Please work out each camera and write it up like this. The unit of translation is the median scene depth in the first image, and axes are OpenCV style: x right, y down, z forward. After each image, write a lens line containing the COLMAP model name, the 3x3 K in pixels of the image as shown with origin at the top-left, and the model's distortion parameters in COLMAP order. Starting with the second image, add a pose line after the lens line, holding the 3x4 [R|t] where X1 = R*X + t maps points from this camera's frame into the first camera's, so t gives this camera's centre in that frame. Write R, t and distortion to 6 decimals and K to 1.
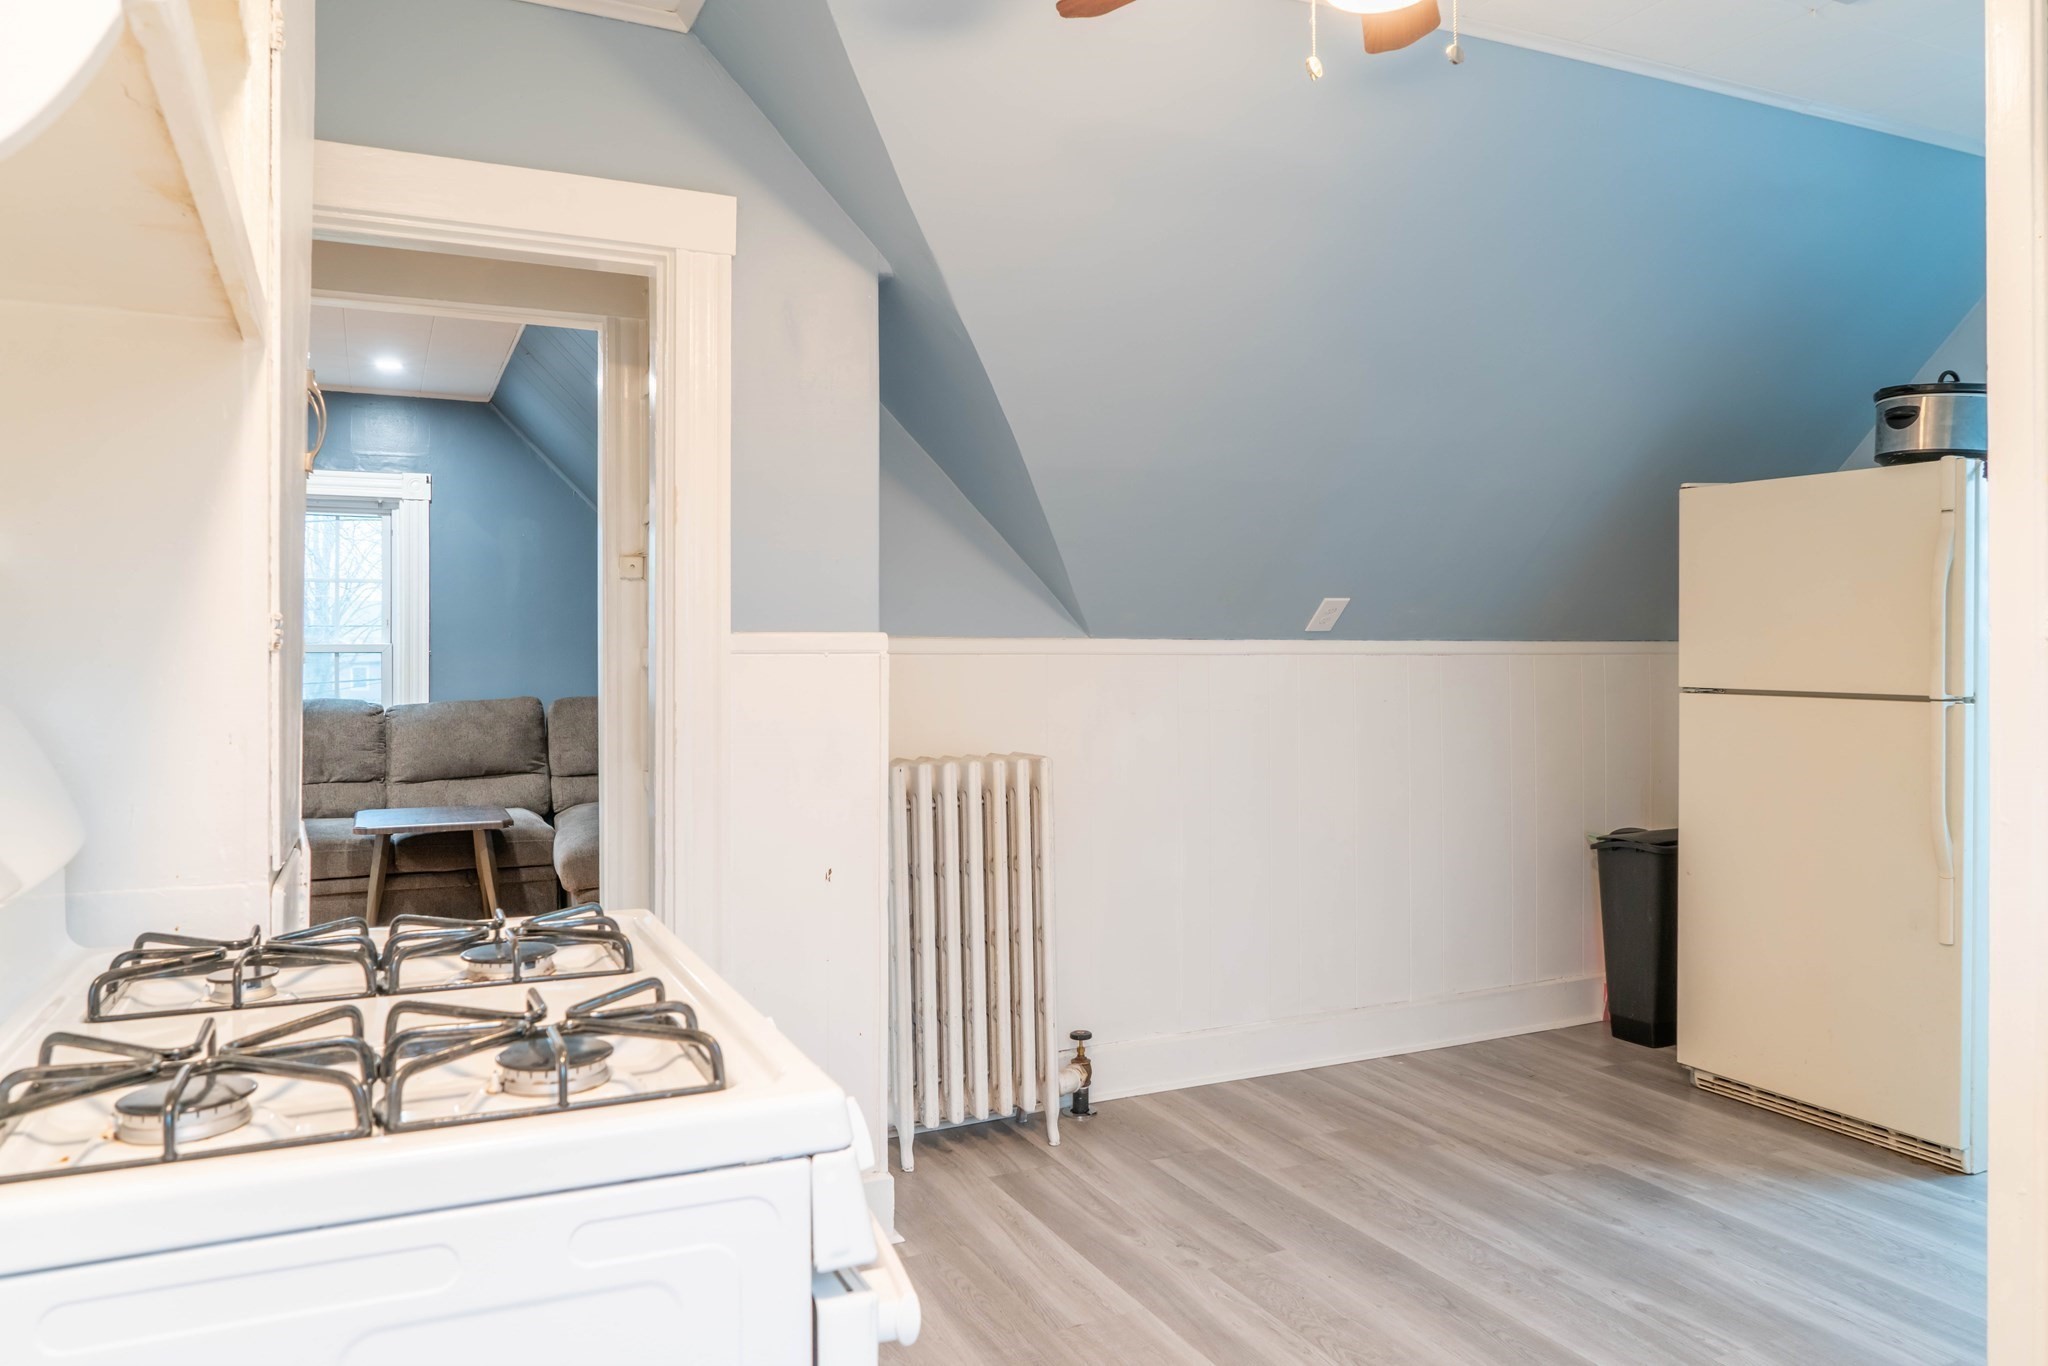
lens RADIAL K [[1421.3, 0, 1029.3], [0, 1421.3, 644.3], [0, 0, 1]] dist [-0.016615, -0.002332]
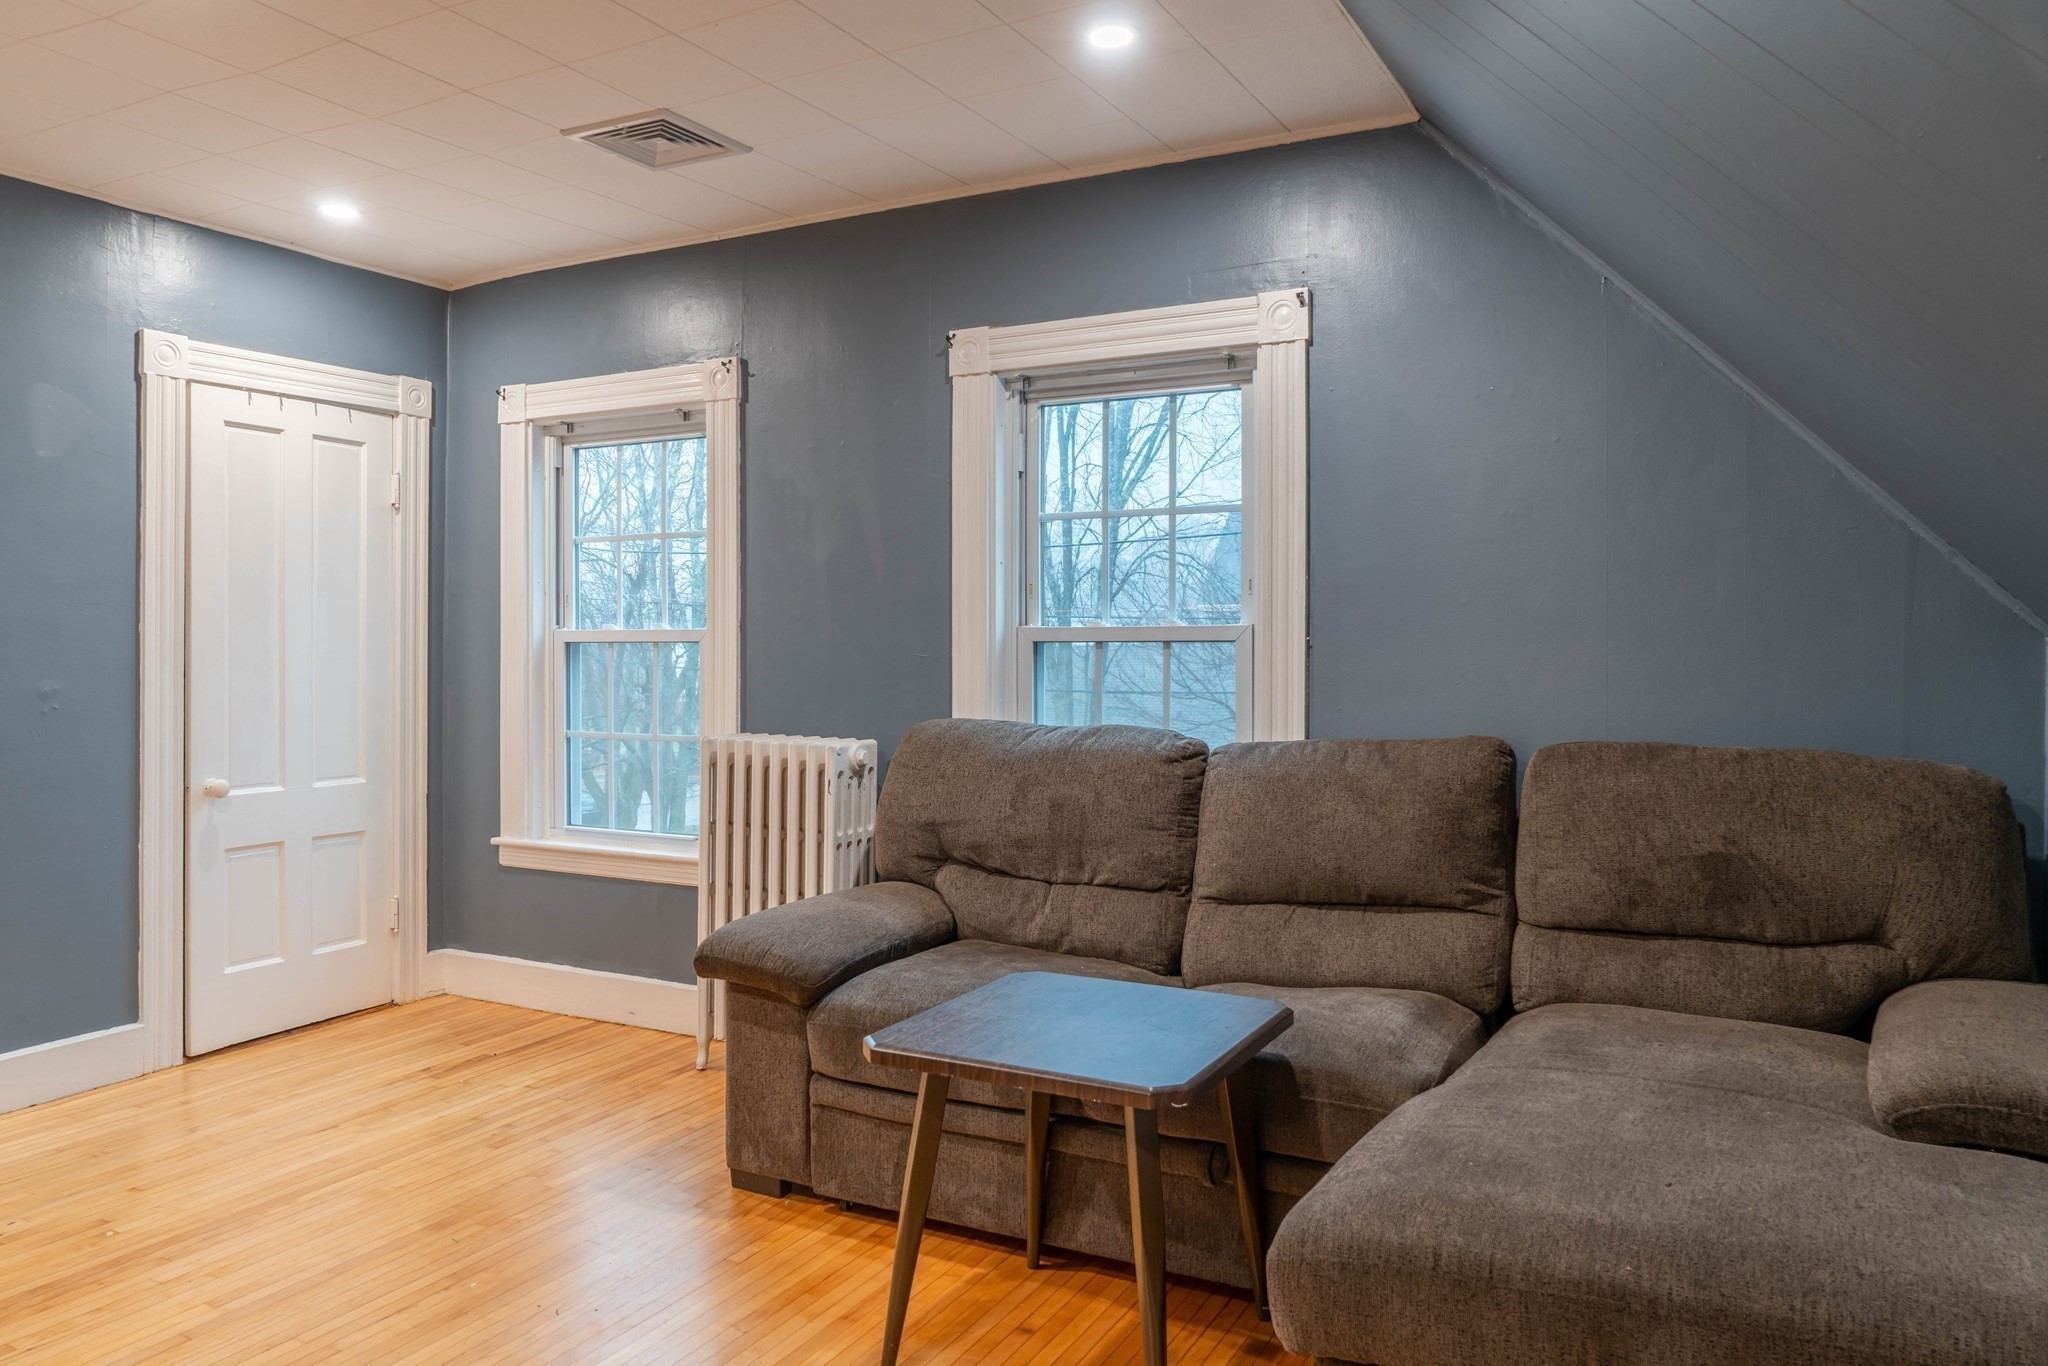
lens RADIAL K [[1421.3, 0, 1029.3], [0, 1421.3, 644.3], [0, 0, 1]] dist [-0.016615, -0.002332]
pose [[0.604280, -0.003649, -0.796763, -0.081227], [0.002584, 0.999993, -0.002620, 0.008374], [0.796768, -0.000475, 0.604286, 0.631140]]
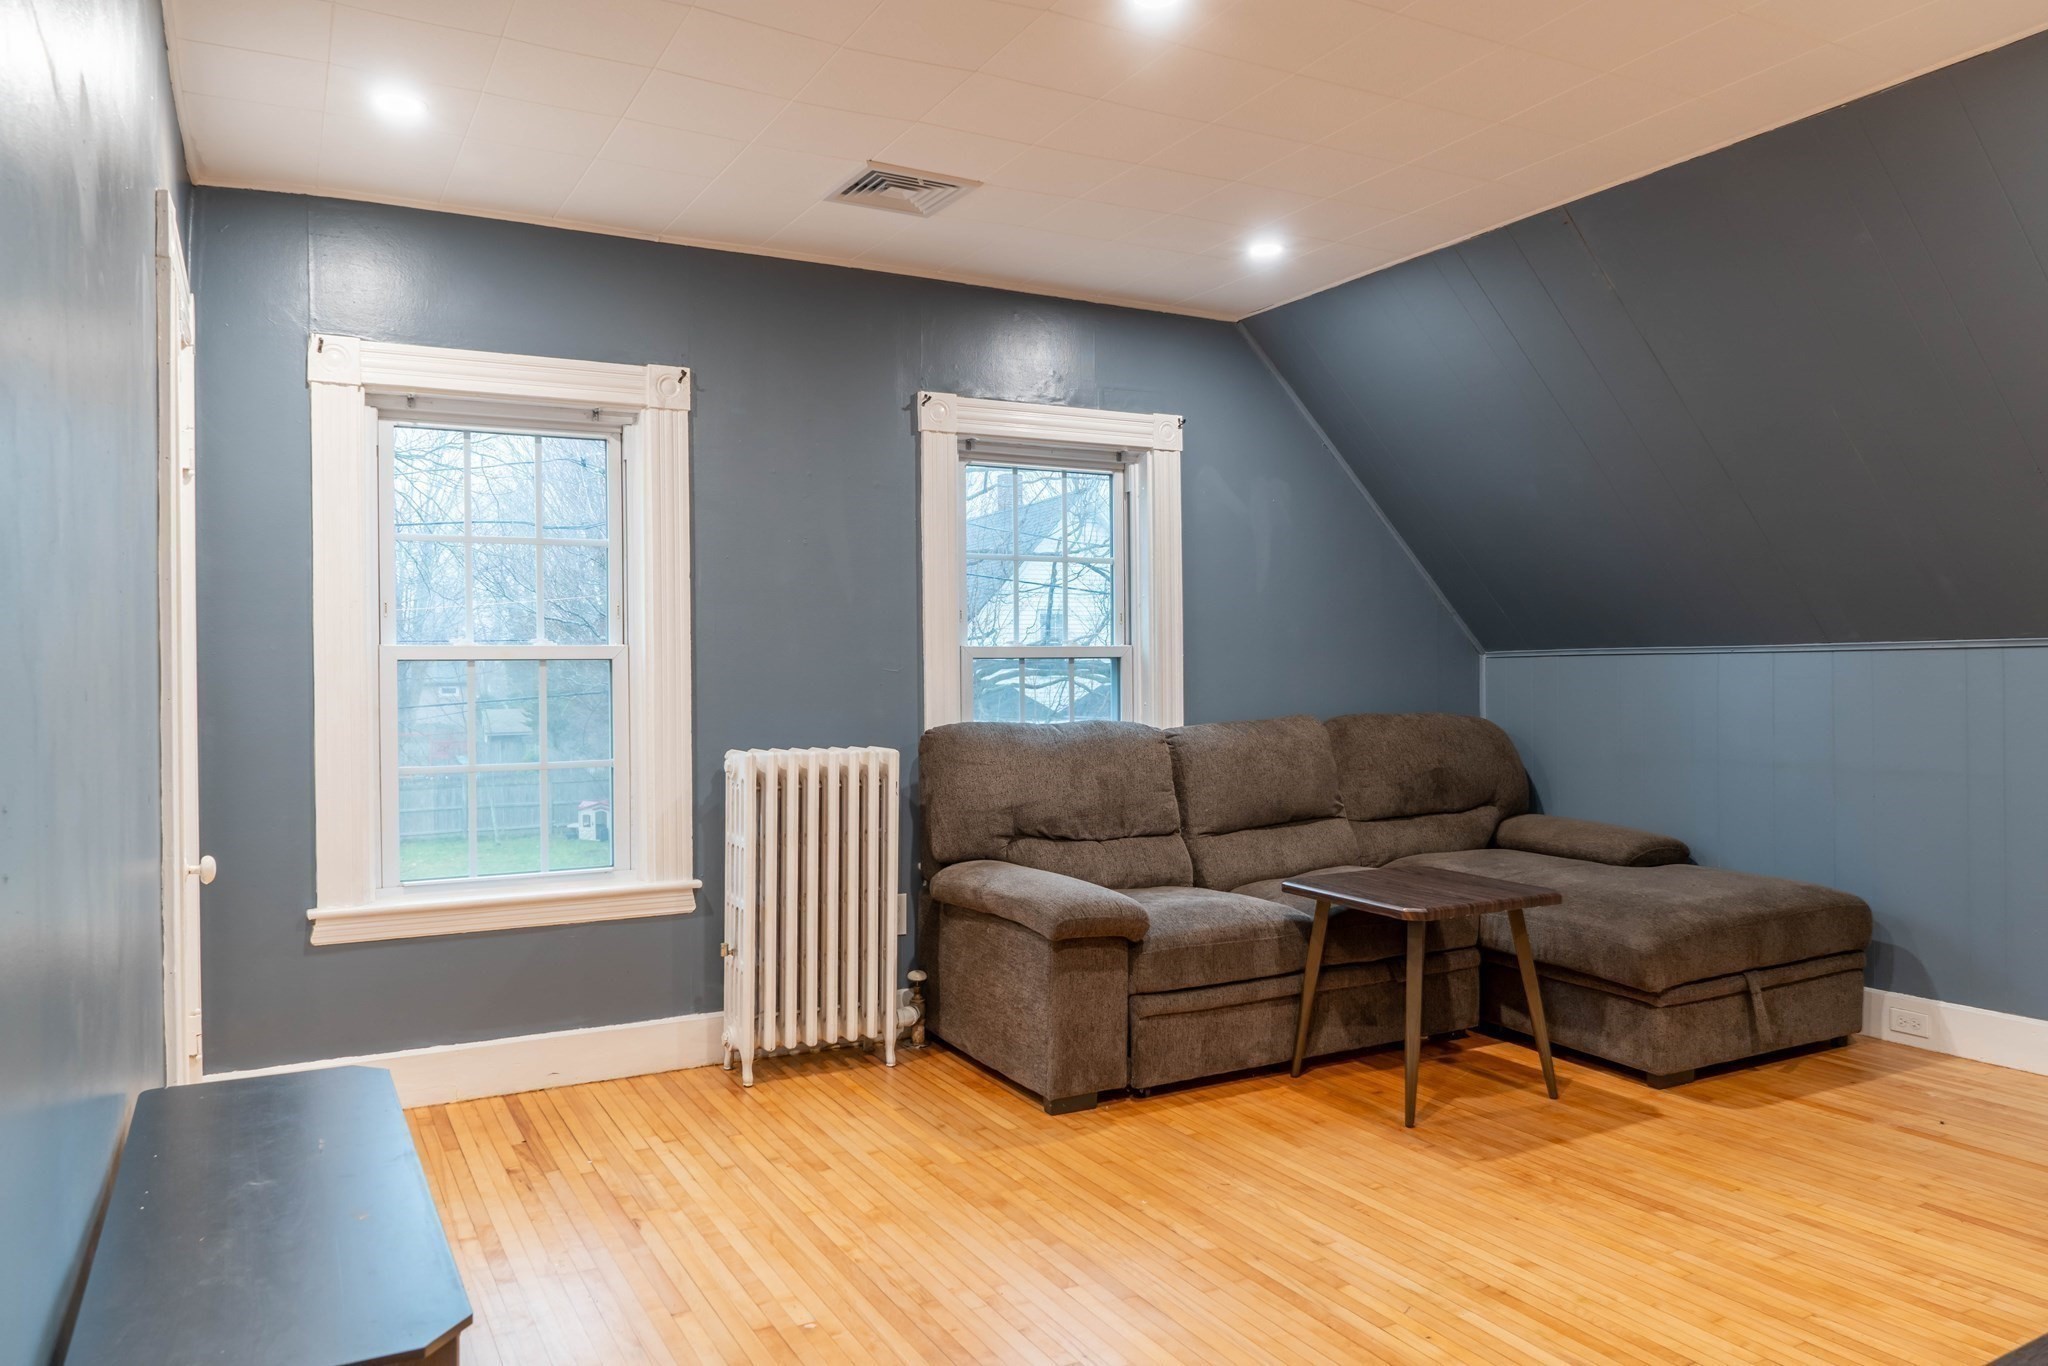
lens RADIAL K [[1421.3, 0, 1029.3], [0, 1421.3, 644.3], [0, 0, 1]] dist [-0.016615, -0.002332]
pose [[0.997313, -0.007229, 0.072903, -0.572091], [0.008033, 0.999910, -0.010733, 0.006761], [-0.072819, 0.011290, 0.997281, 0.271242]]
